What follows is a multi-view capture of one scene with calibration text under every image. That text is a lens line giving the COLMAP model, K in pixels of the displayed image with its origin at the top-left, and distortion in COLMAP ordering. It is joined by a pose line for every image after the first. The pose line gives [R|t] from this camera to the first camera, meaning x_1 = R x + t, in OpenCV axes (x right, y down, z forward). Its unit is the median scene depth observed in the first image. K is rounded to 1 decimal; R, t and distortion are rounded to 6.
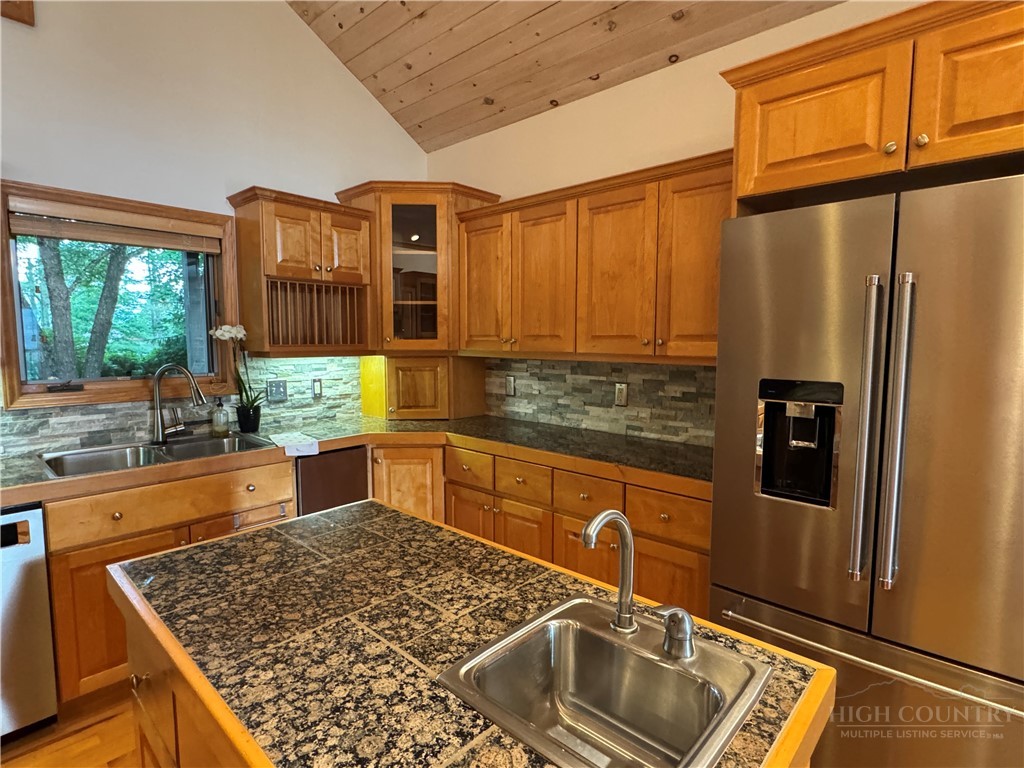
lens RADIAL K [[532.6, 0, 511.2], [0, 532.6, 385.3], [0, 0, 1]] dist [-0.002338, -0.000141]
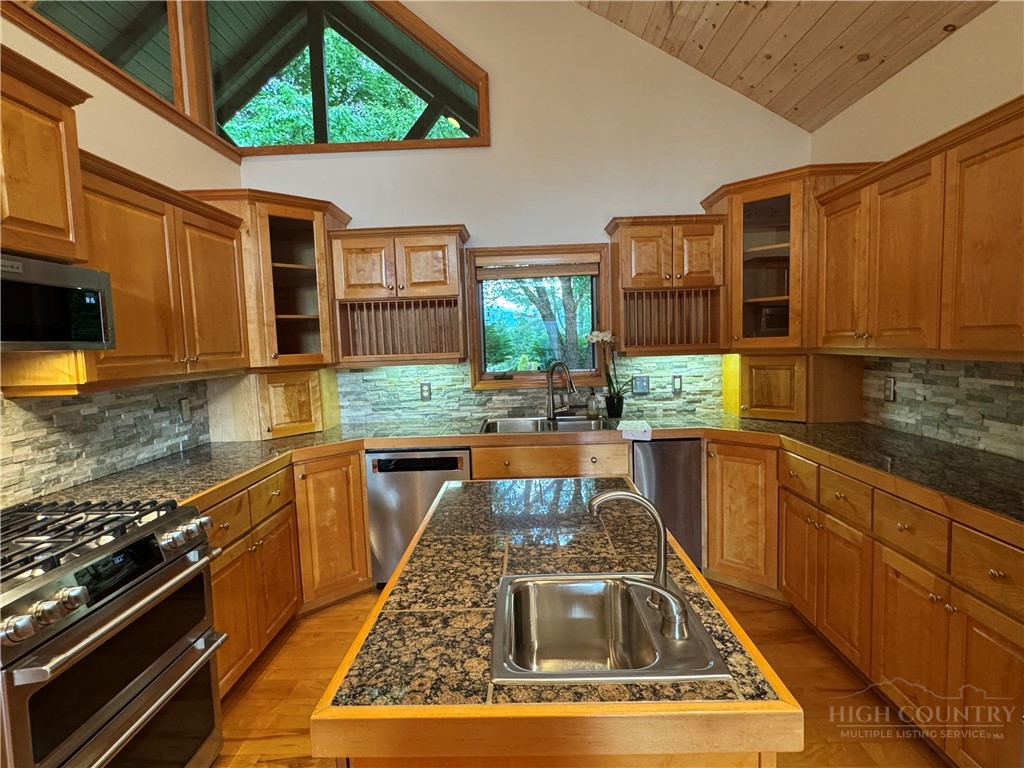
lens RADIAL K [[532.6, 0, 511.2], [0, 532.6, 385.3], [0, 0, 1]] dist [-0.002338, -0.000141]
pose [[0.660987, 0.037041, -0.749483, 0.262076], [-0.031888, 0.999265, 0.021263, -0.004253], [0.749720, 0.009845, 0.661682, 0.010086]]
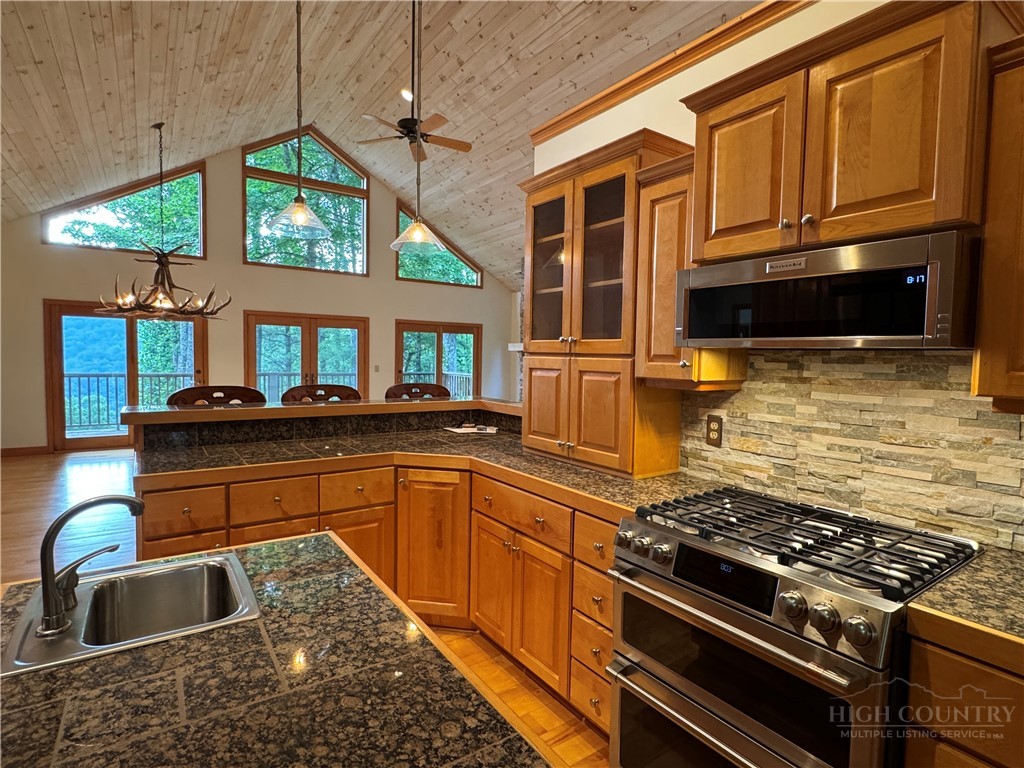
lens RADIAL K [[532.6, 0, 511.2], [0, 532.6, 385.3], [0, 0, 1]] dist [-0.002338, -0.000141]
pose [[-0.974703, -0.033332, 0.221005, -0.266112], [-0.001741, 0.989920, 0.141618, -0.046349], [-0.223498, 0.137651, -0.964936, 0.545832]]
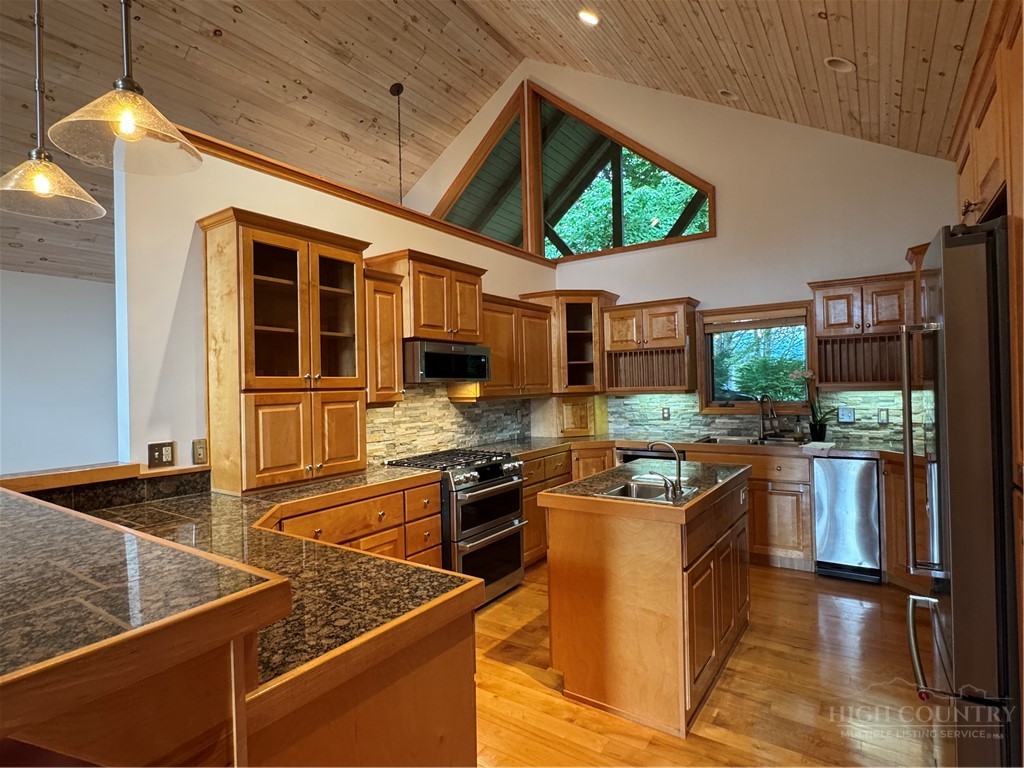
lens RADIAL K [[532.6, 0, 511.2], [0, 532.6, 385.3], [0, 0, 1]] dist [-0.002338, -0.000141]
pose [[0.136990, -0.005437, -0.990558, 0.851138], [-0.062600, 0.997939, -0.014135, 0.007249], [0.988592, 0.063945, 0.136367, -0.059690]]
